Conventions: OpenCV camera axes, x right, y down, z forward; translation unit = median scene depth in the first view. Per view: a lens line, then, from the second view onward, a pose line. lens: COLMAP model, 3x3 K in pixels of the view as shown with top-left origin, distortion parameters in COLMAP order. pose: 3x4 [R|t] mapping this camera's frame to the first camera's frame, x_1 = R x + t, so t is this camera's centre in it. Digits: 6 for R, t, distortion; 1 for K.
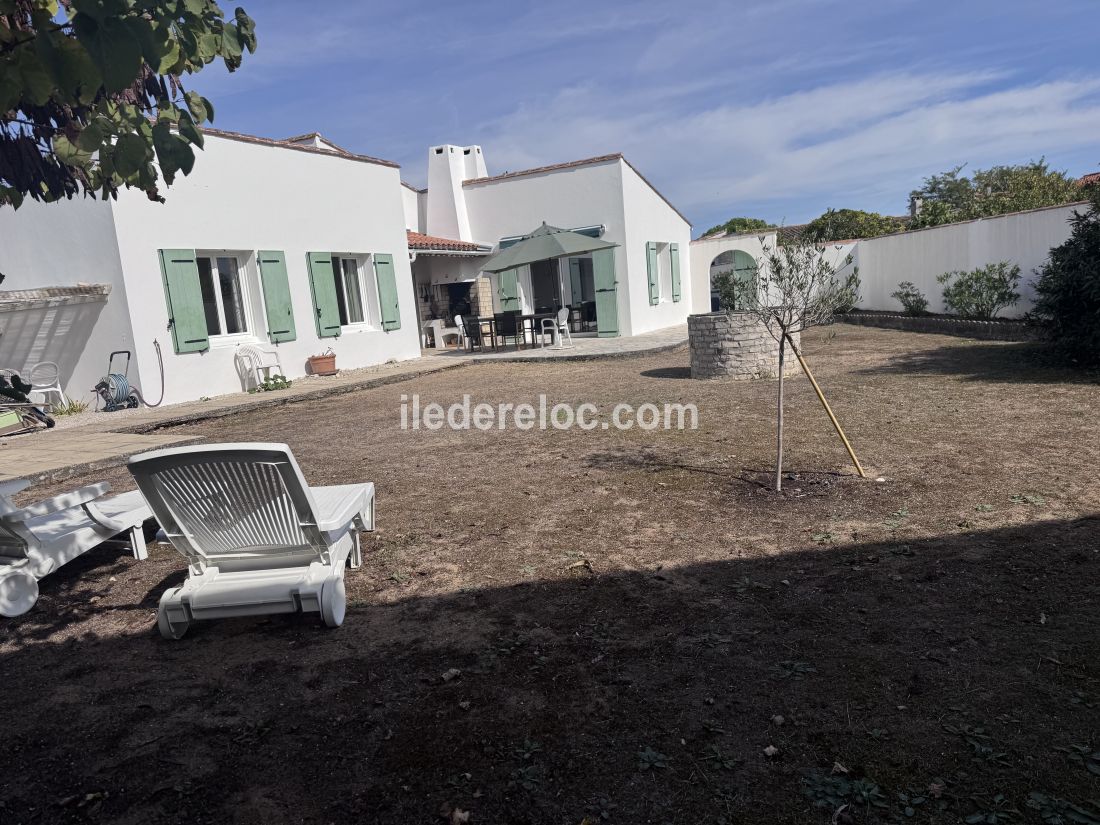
lens RADIAL K [[765.3, 0, 550.4], [0, 765.3, 417.8], [0, 0, 1]] dist [0.011189, -0.004512]
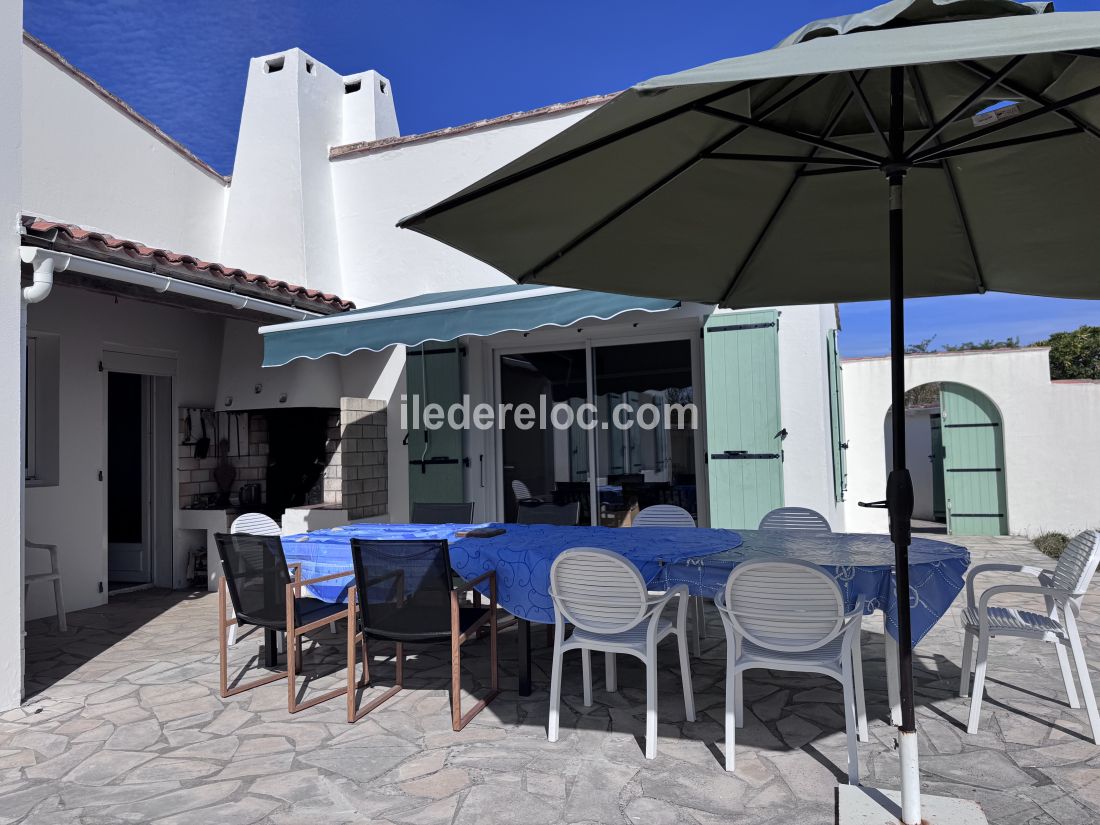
lens RADIAL K [[767.9, 0, 556.4], [0, 767.9, 410.2], [0, 0, 1]] dist [-0.004448, -0.003103]
pose [[0.994294, 0.060264, 0.088025, -0.033401], [-0.040728, 0.977089, -0.208896, -0.121083], [-0.098597, 0.204119, 0.973968, 0.729006]]
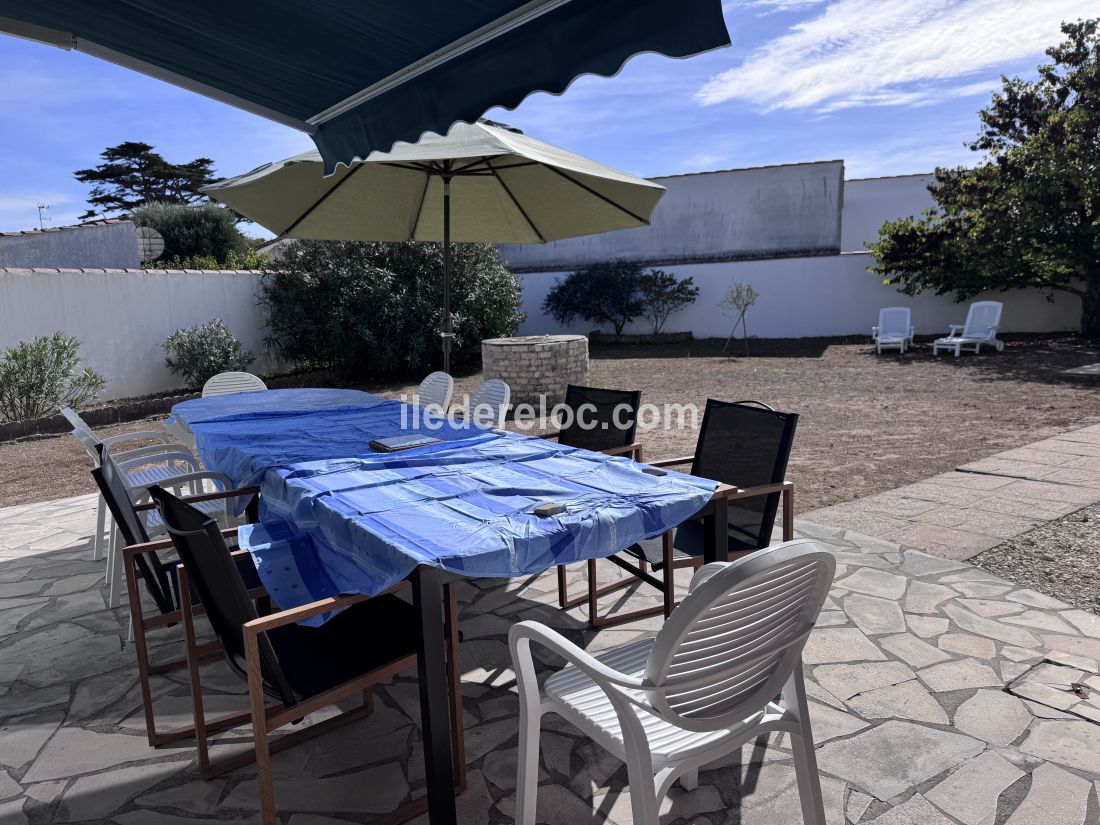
lens RADIAL K [[767.9, 0, 556.4], [0, 767.9, 410.2], [0, 0, 1]] dist [-0.004448, -0.003103]
pose [[-0.873125, 0.046005, 0.485321, -0.144632], [0.188222, 0.950153, 0.248558, -0.175843], [-0.449695, 0.308370, -0.838262, 1.118686]]
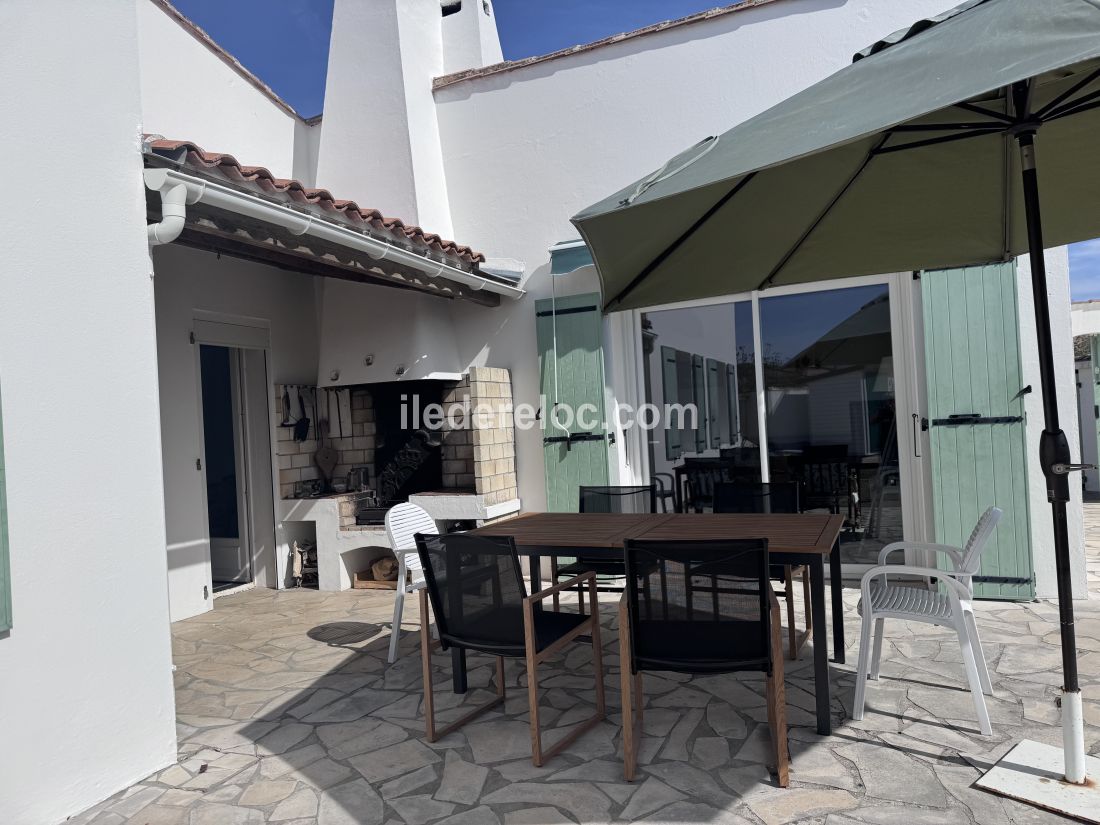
lens RADIAL K [[765.3, 0, 550.4], [0, 765.3, 417.8], [0, 0, 1]] dist [0.011189, -0.004512]
pose [[0.997190, 0.029880, 0.068690, -0.094102], [-0.017924, 0.985539, -0.168496, -0.126186], [-0.072731, 0.166791, 0.983306, 0.788396]]
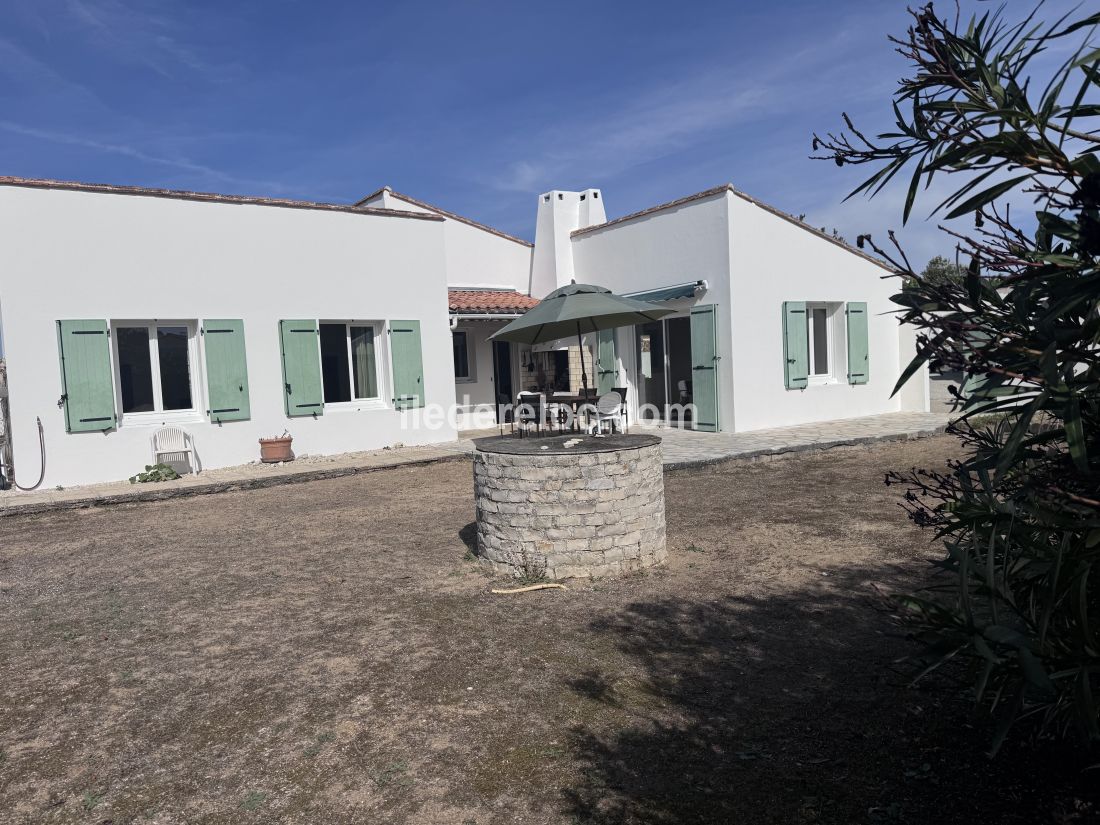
lens RADIAL K [[750.4, 0, 568.6], [0, 750.4, 414.7], [0, 0, 1]] dist [0.025626, -0.000632]
pose [[0.888071, 0.064957, -0.455093, 0.307600], [-0.093365, 0.994820, -0.040200, -0.084278], [0.450125, 0.078191, 0.889536, 0.313380]]
